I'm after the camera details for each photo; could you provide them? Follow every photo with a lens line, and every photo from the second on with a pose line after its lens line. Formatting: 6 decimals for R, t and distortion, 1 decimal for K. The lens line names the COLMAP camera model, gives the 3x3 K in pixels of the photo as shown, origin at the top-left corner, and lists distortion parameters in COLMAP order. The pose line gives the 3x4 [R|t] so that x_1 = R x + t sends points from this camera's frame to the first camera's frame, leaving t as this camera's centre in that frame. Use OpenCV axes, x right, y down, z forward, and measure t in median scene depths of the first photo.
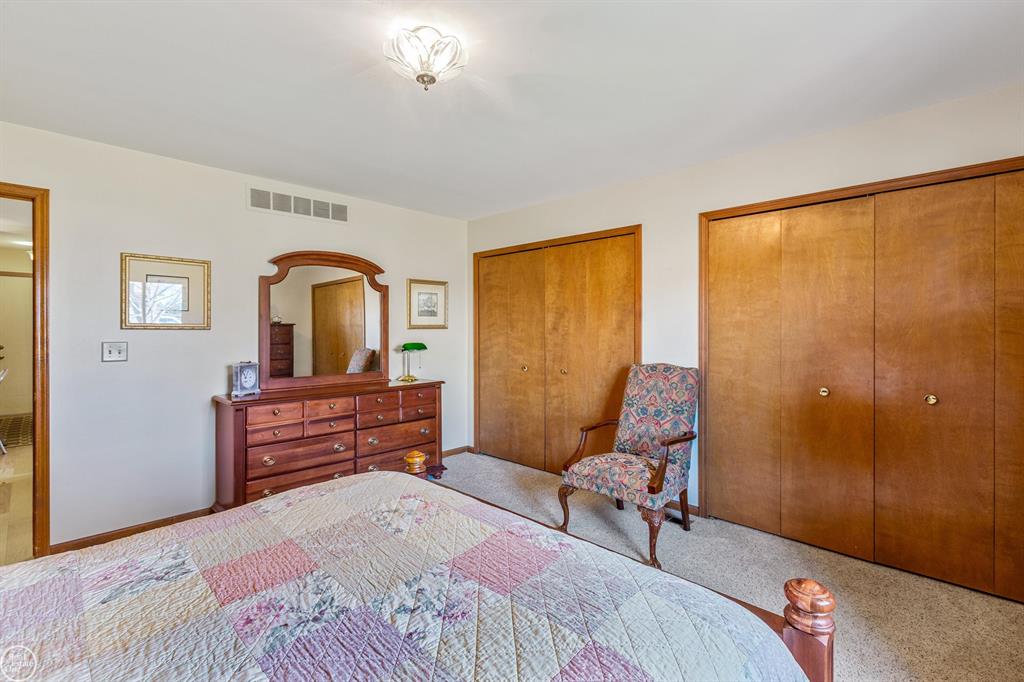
lens RADIAL K [[466.5, 0, 511.2], [0, 466.5, 329.9], [0, 0, 1]] dist [0.000180, 0.000005]
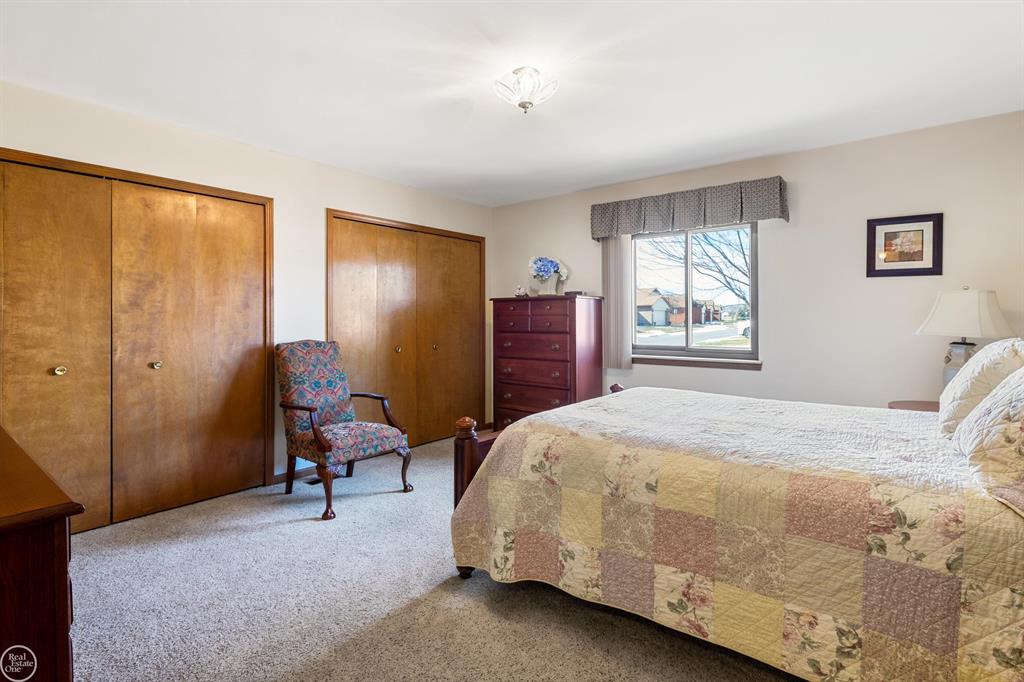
lens RADIAL K [[507.2, 0, 509.4], [0, 507.2, 321.1], [0, 0, 1]] dist [-0.002582, -0.000025]
pose [[-0.115221, -0.007330, 0.993313, -0.743625], [-0.001110, 0.999973, 0.007250, 0.017209], [-0.993339, -0.000267, -0.115226, 0.574415]]
